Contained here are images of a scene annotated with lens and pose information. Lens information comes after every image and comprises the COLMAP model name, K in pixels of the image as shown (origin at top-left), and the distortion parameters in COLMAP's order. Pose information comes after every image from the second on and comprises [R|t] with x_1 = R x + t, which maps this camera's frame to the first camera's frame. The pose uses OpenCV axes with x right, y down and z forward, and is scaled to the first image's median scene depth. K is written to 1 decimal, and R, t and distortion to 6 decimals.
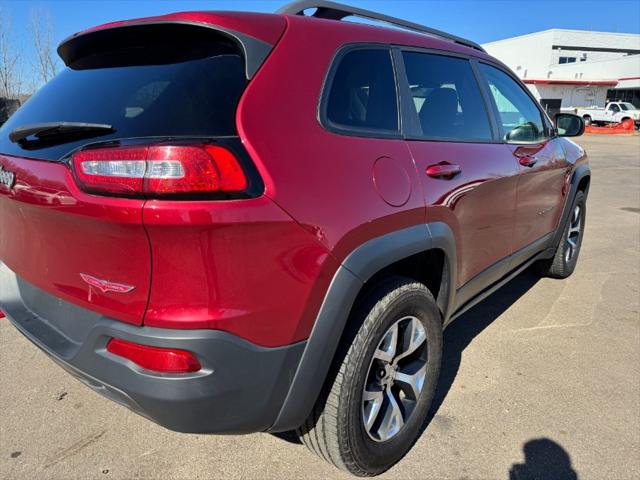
lens RADIAL K [[464.2, 0, 326.0], [0, 464.2, 236.3], [0, 0, 1]] dist [0.034731, -0.026965]
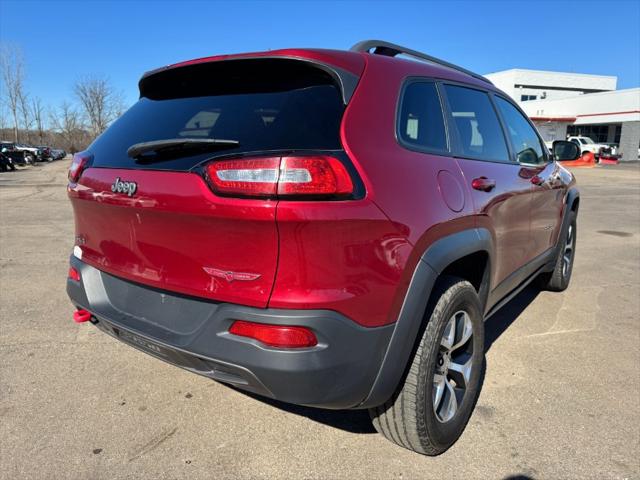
lens RADIAL K [[464.2, 0, 327.2], [0, 464.2, 237.1], [0, 0, 1]] dist [0.034731, -0.026965]
pose [[0.998166, -0.010421, 0.059627, -0.221769], [0.014423, 0.997643, -0.067092, 0.066695], [-0.058787, 0.067829, 0.995964, -0.131004]]
